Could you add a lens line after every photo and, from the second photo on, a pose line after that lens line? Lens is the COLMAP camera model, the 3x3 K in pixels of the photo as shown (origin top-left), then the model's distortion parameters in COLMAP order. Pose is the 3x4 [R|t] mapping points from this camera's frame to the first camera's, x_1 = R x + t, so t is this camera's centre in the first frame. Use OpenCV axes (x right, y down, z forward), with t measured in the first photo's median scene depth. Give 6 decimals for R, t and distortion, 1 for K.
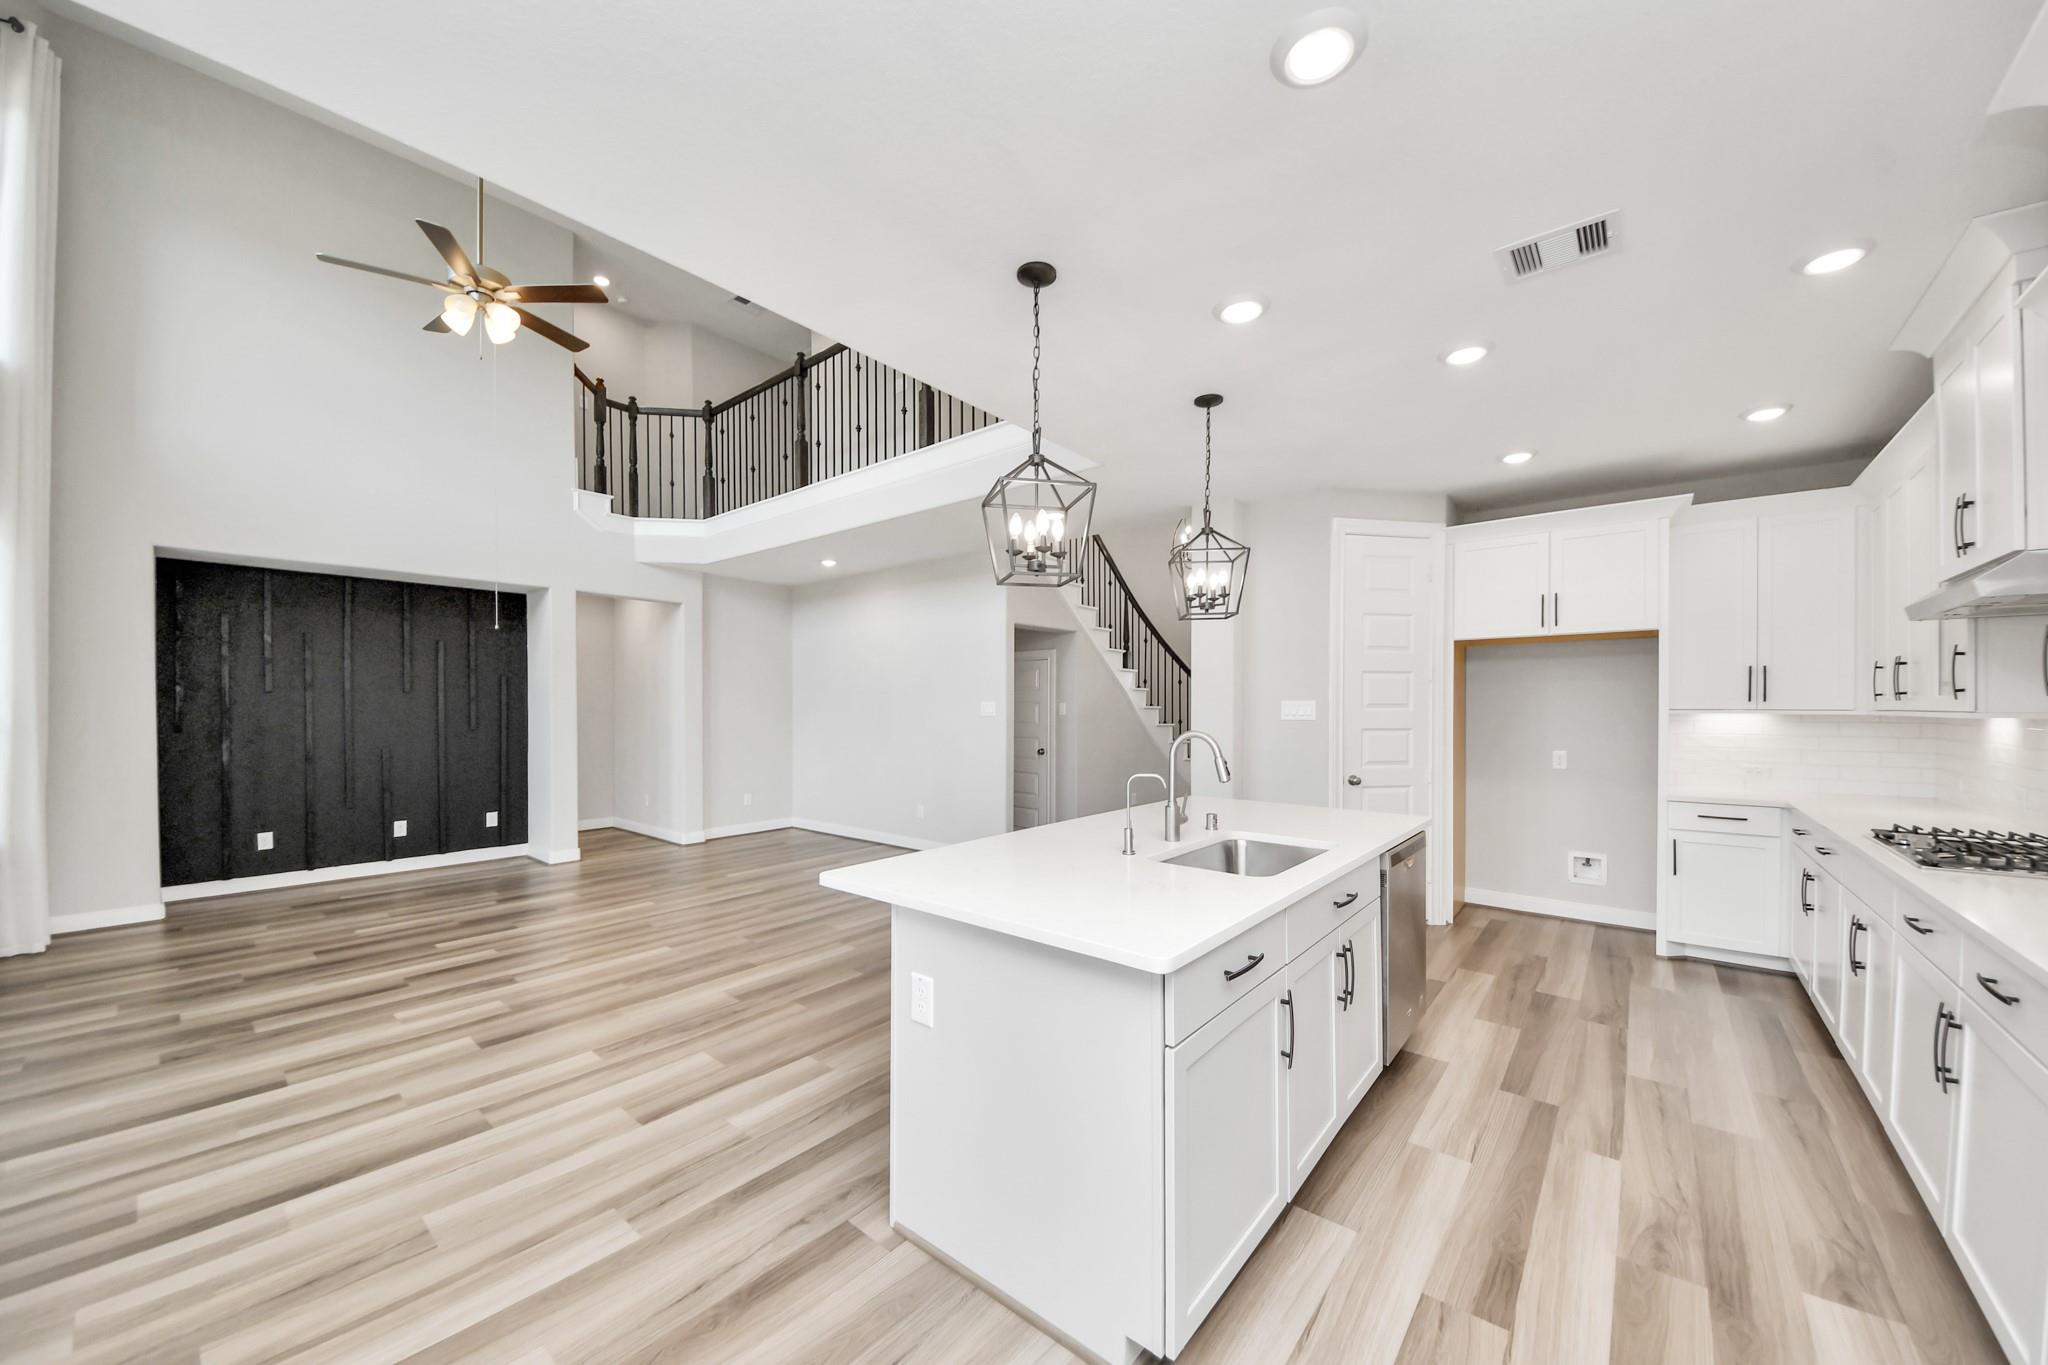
lens RADIAL K [[755.3, 0, 1031.0], [0, 755.3, 707.5], [0, 0, 1]] dist [0.001301, -0.009929]
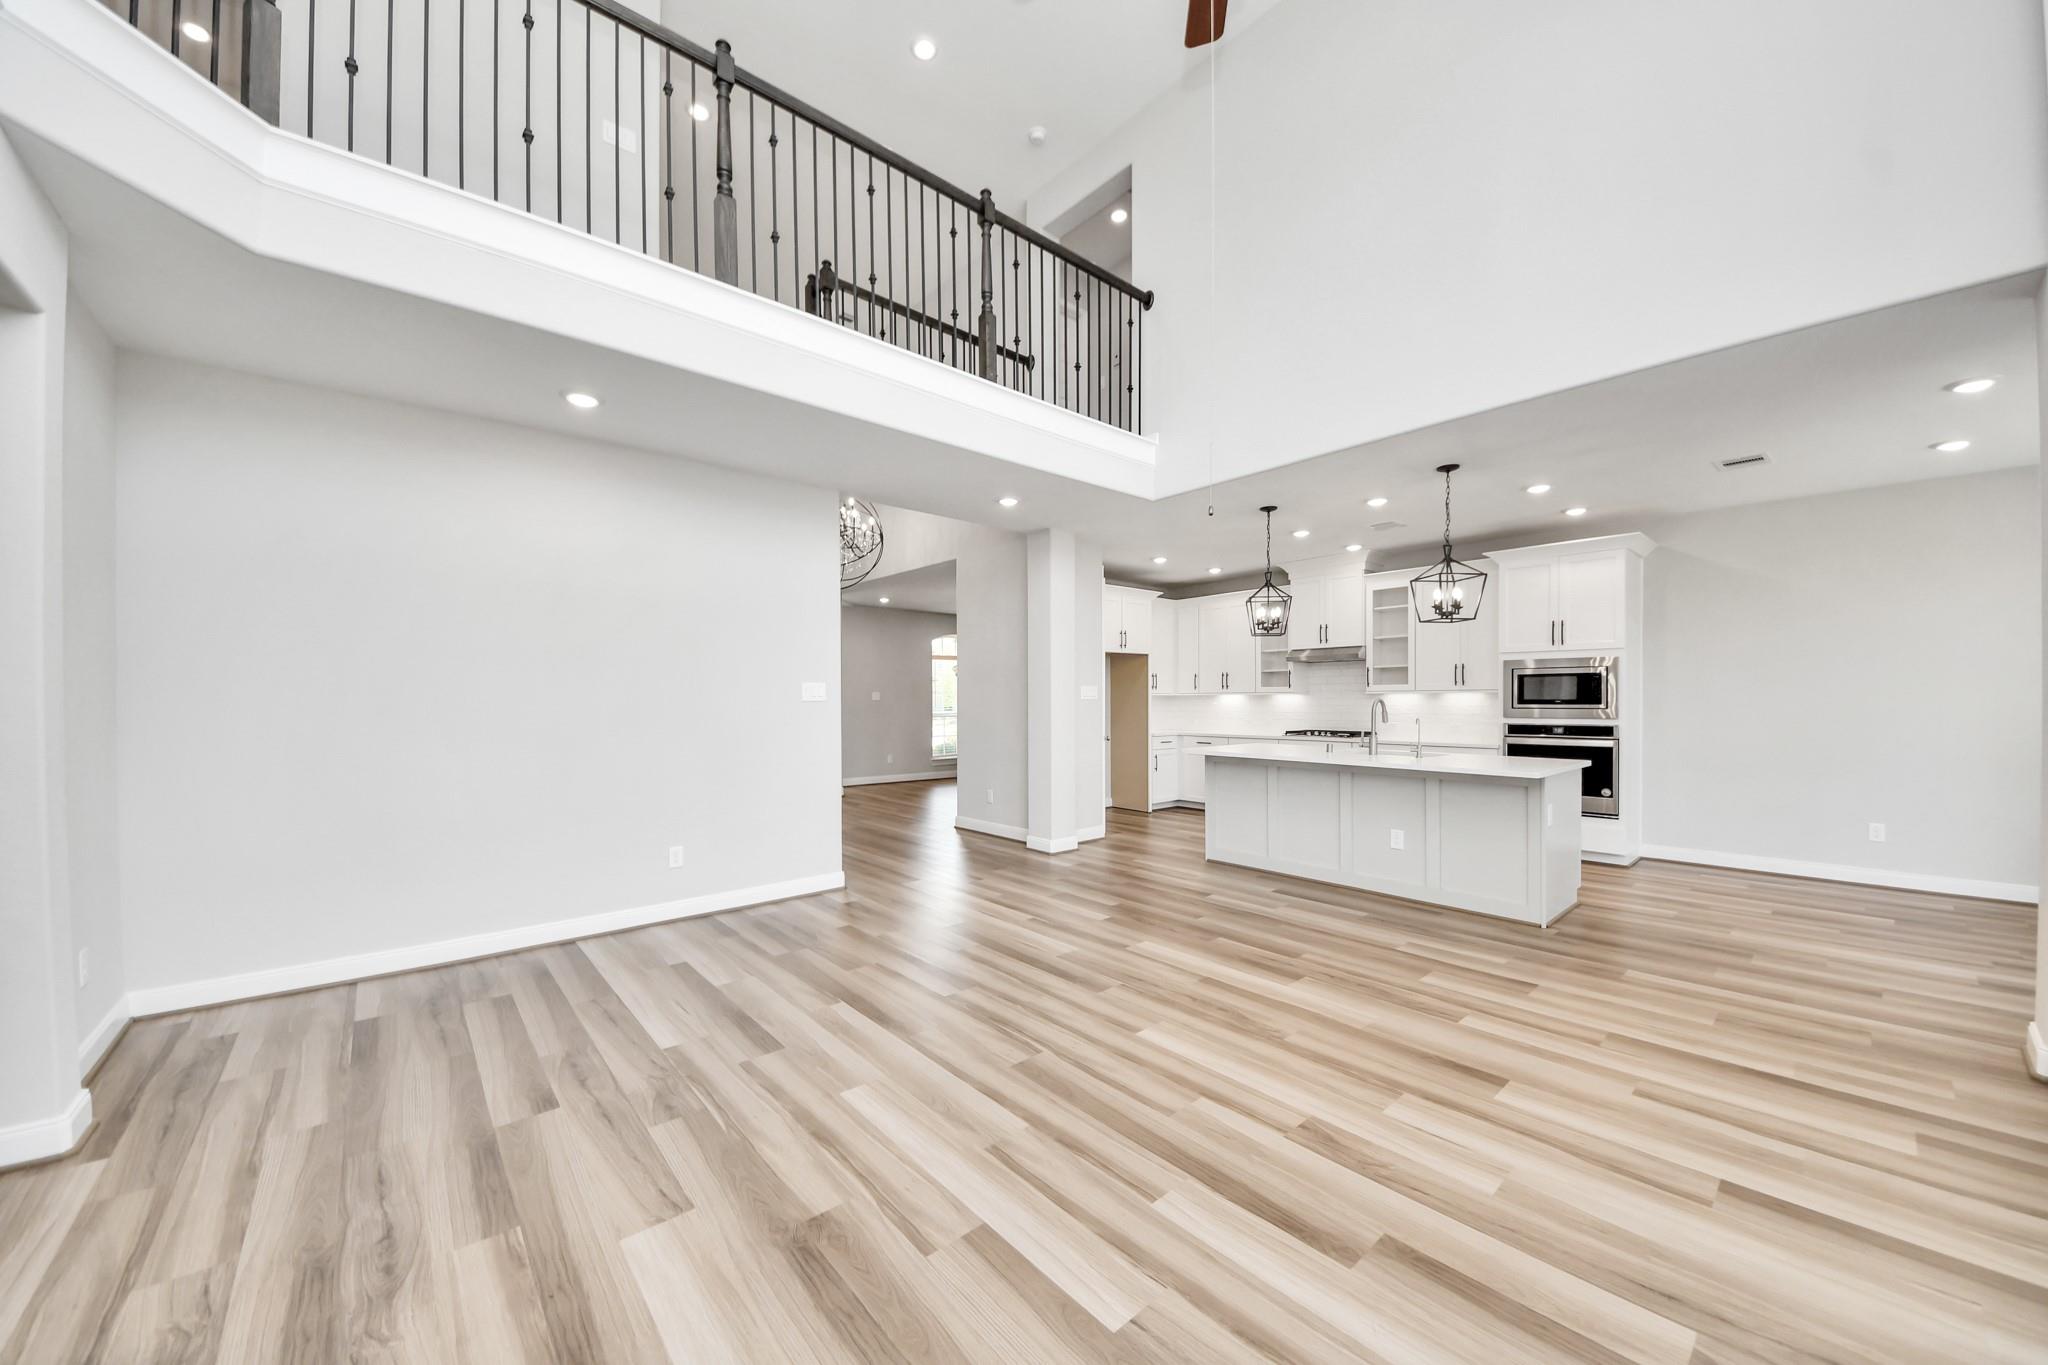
lens RADIAL K [[739.6, 0, 1027.5], [0, 739.6, 704.2], [0, 0, 1]] dist [0.025712, -0.017674]
pose [[0.147975, -0.009354, 0.988947, -0.901678], [0.006242, 0.999944, 0.008525, 0.009785], [-0.988971, 0.004912, 0.148025, 0.775548]]
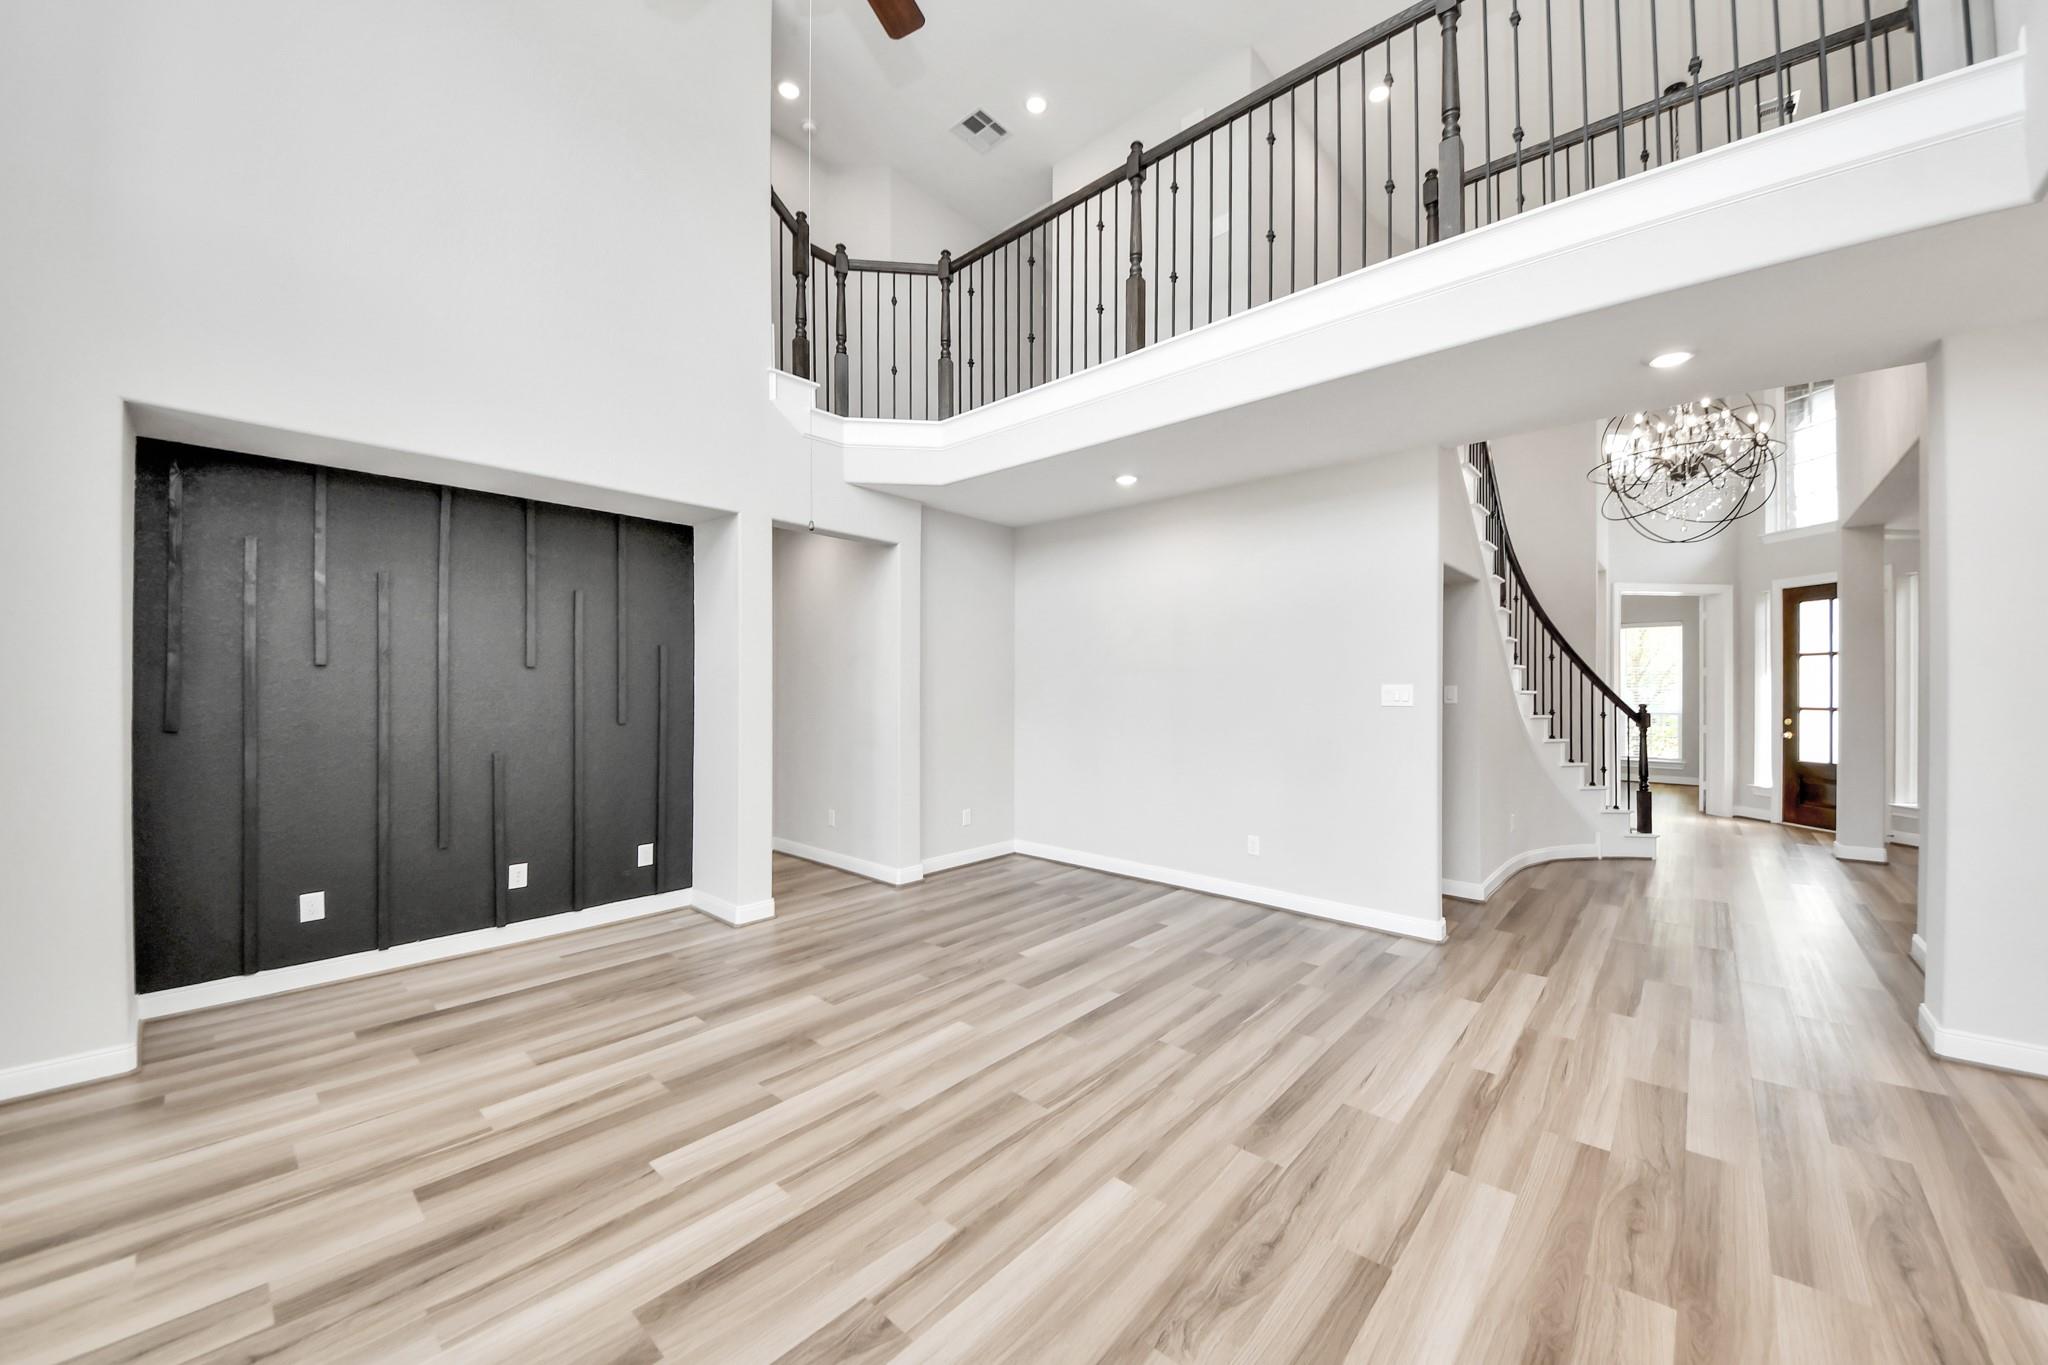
lens RADIAL K [[733.9, 0, 1024.0], [0, 733.9, 682.5], [0, 0, 1]] dist [0.007007, -0.008811]
pose [[0.999703, 0.004016, -0.024016, -0.415362], [-0.004245, 0.999946, -0.009459, -0.001965], [0.023977, 0.009558, 0.999667, 0.400839]]
